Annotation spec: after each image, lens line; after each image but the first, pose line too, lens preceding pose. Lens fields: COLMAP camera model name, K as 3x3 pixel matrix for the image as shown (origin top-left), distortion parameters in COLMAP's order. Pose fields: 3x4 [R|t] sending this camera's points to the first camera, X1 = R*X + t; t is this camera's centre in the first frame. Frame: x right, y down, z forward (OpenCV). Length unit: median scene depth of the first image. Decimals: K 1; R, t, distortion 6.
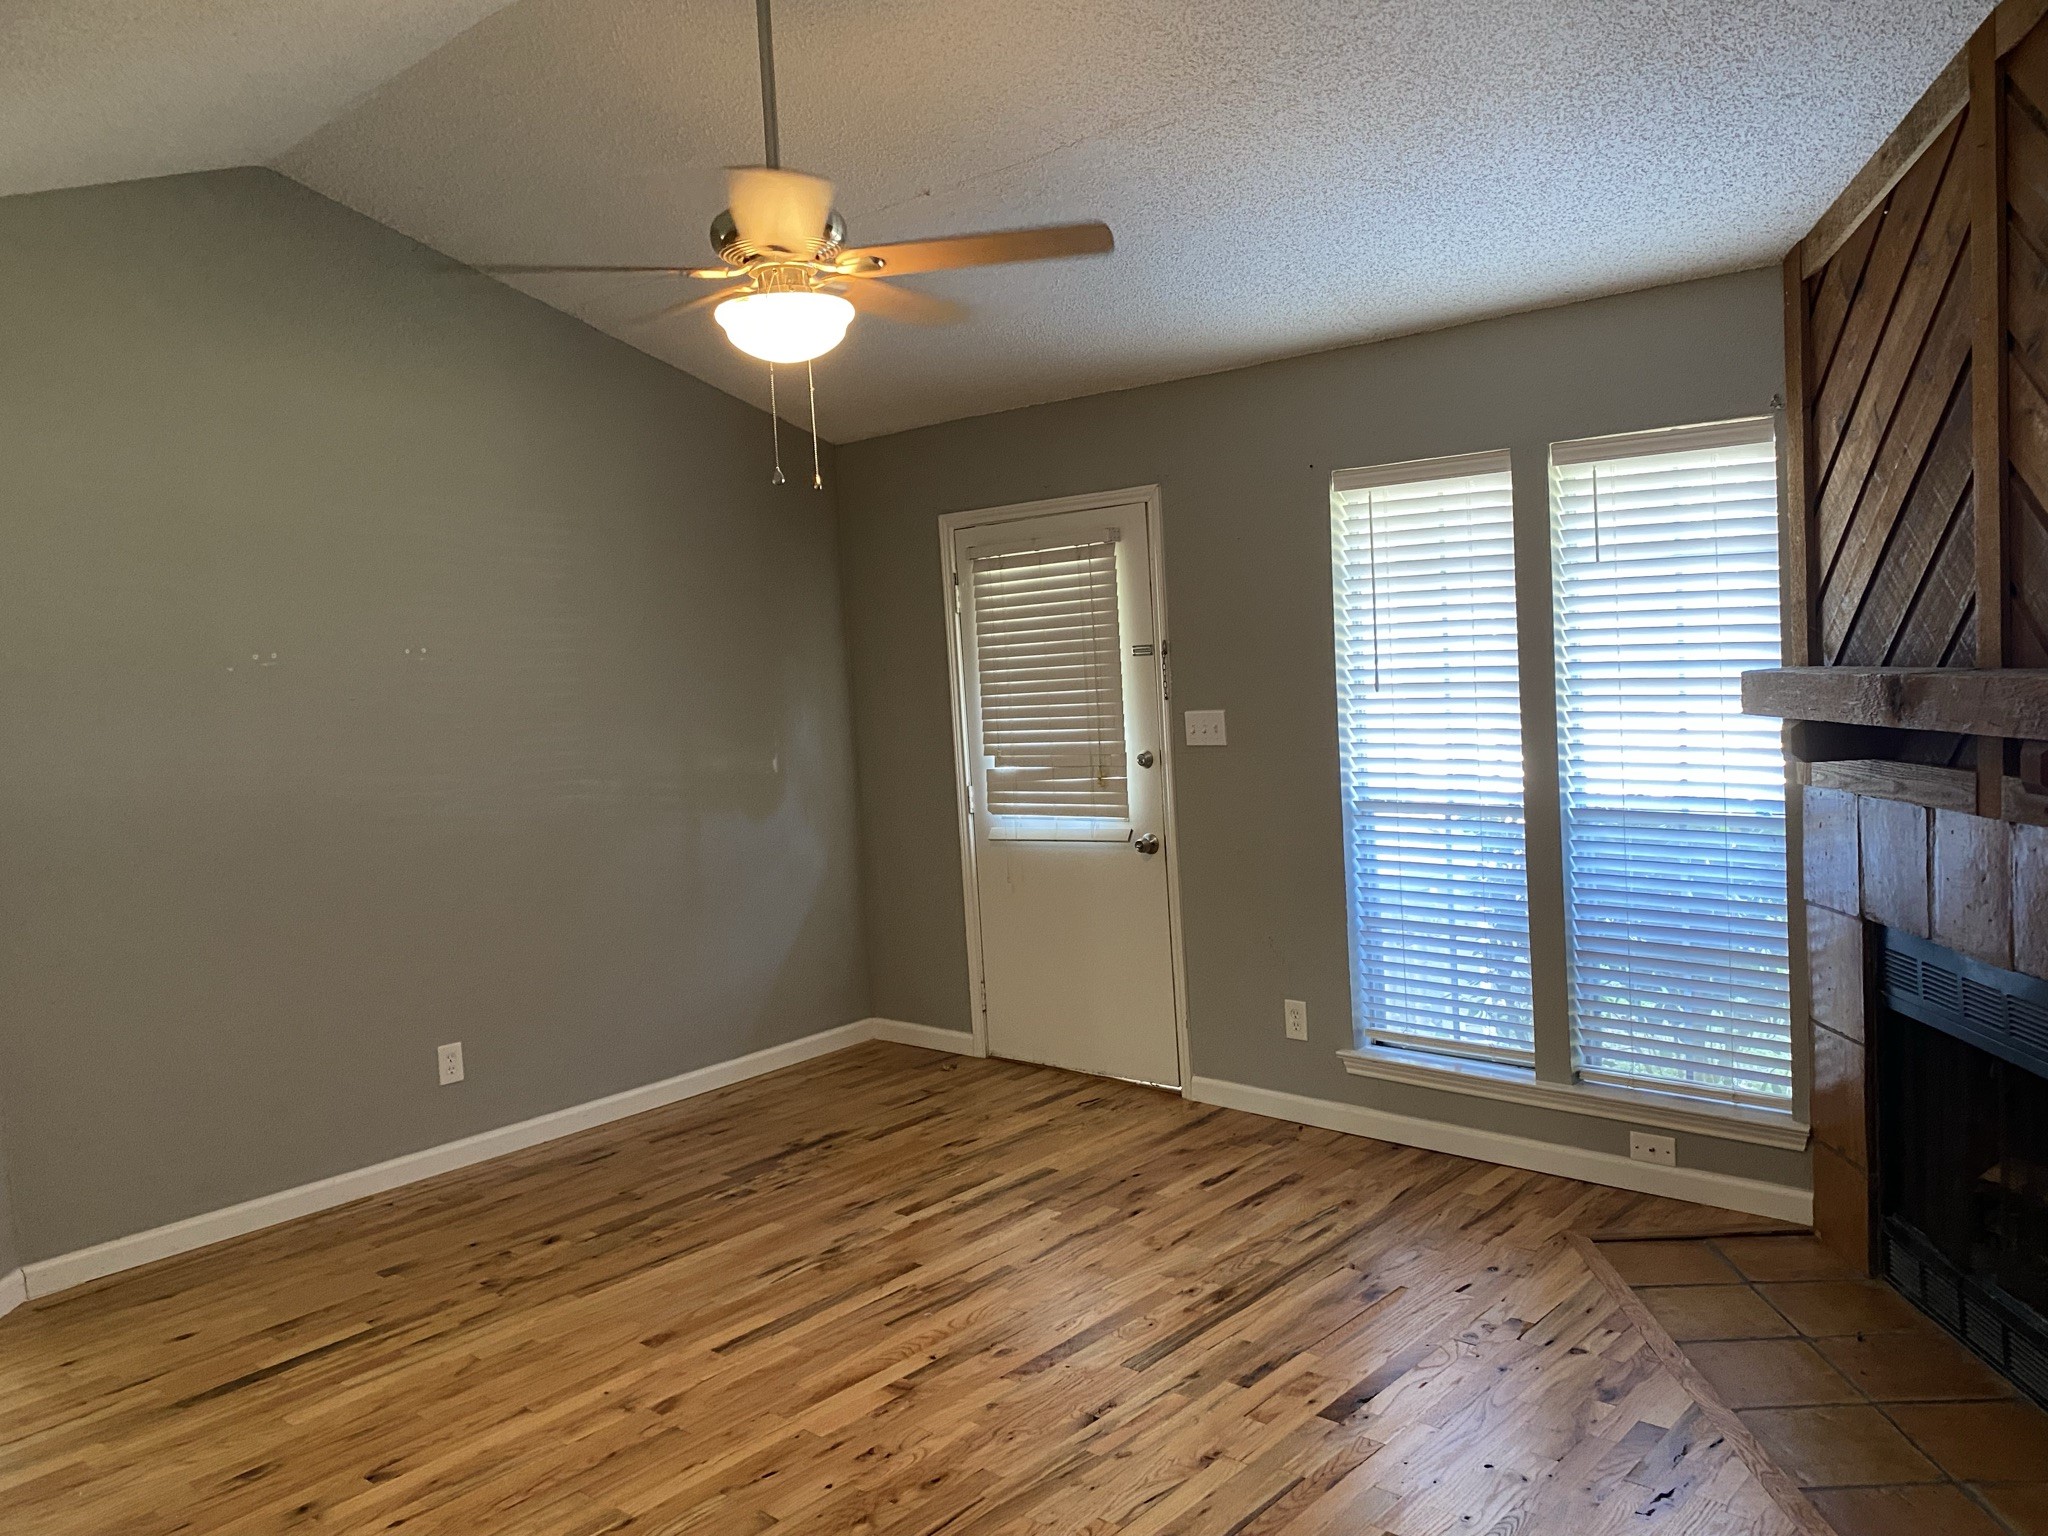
lens RADIAL K [[1576.3, 0, 1024.0], [0, 1576.3, 768.0], [0, 0, 1]] dist [0.039774, -0.010925]
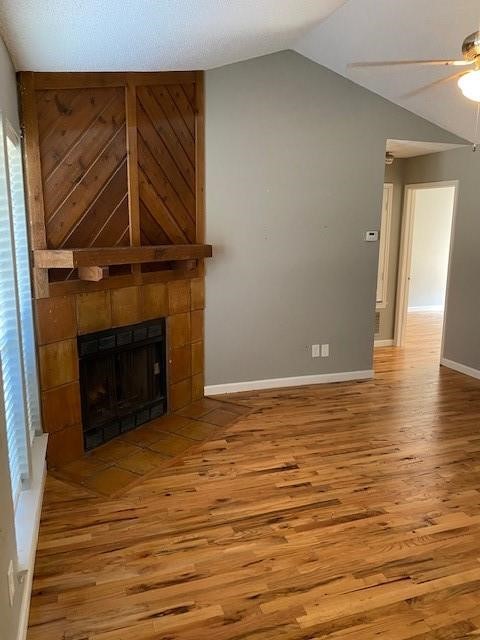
lens RADIAL K [[492.6, 0, 240.0], [0, 492.6, 320.0], [0, 0, 1]] dist [0.039774, -0.010925]
pose [[-0.869216, -0.052771, 0.491607, -0.161014], [0.069293, 0.971473, 0.226800, -0.111391], [-0.489552, 0.231203, -0.840764, 1.488270]]
